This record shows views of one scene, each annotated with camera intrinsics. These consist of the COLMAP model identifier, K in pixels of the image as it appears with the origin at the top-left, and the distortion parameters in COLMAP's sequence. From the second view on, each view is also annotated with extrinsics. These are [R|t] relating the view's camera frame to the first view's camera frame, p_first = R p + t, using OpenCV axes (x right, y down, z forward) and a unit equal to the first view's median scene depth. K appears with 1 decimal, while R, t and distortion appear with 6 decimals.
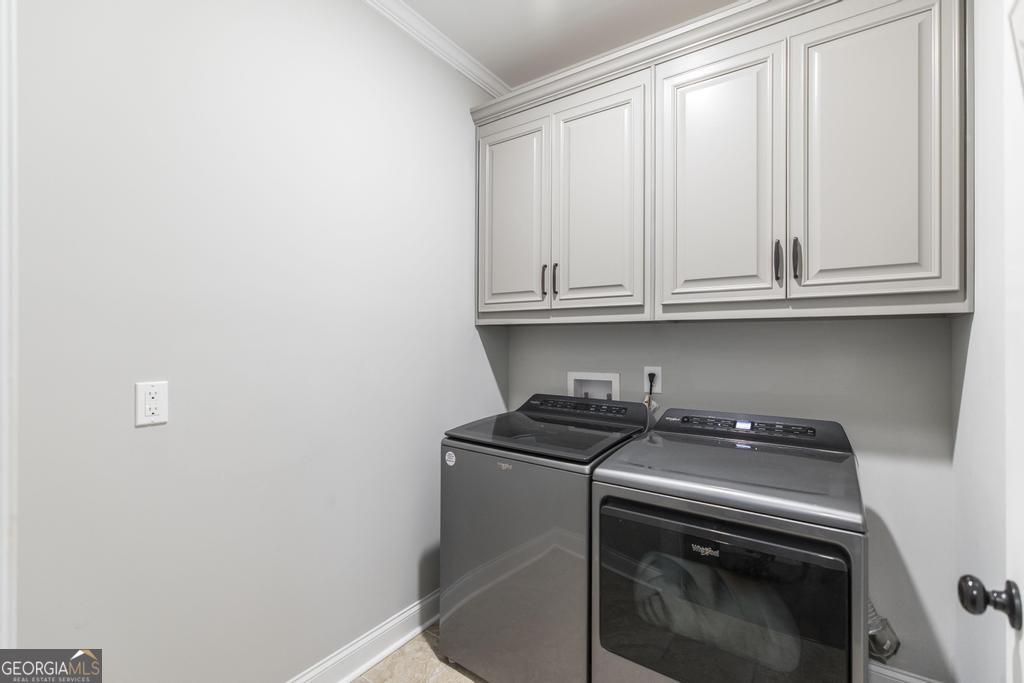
lens RADIAL K [[456.3, 0, 515.8], [0, 456.3, 340.4], [0, 0, 1]] dist [-0.000399, 0.000053]
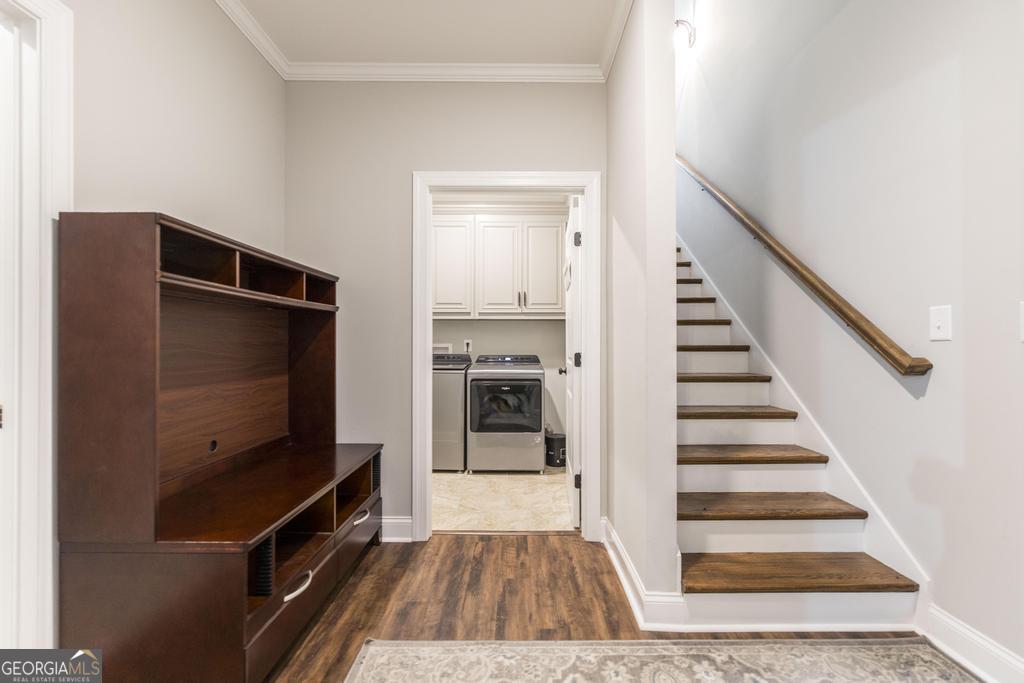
lens RADIAL K [[456.3, 0, 515.8], [0, 456.3, 343.0], [0, 0, 1]] dist [-0.000399, 0.000053]
pose [[0.826060, 0.002554, 0.563577, -1.053204], [-0.001884, 0.999997, -0.001769, 0.105170], [-0.563580, 0.000399, 0.826062, -1.347324]]
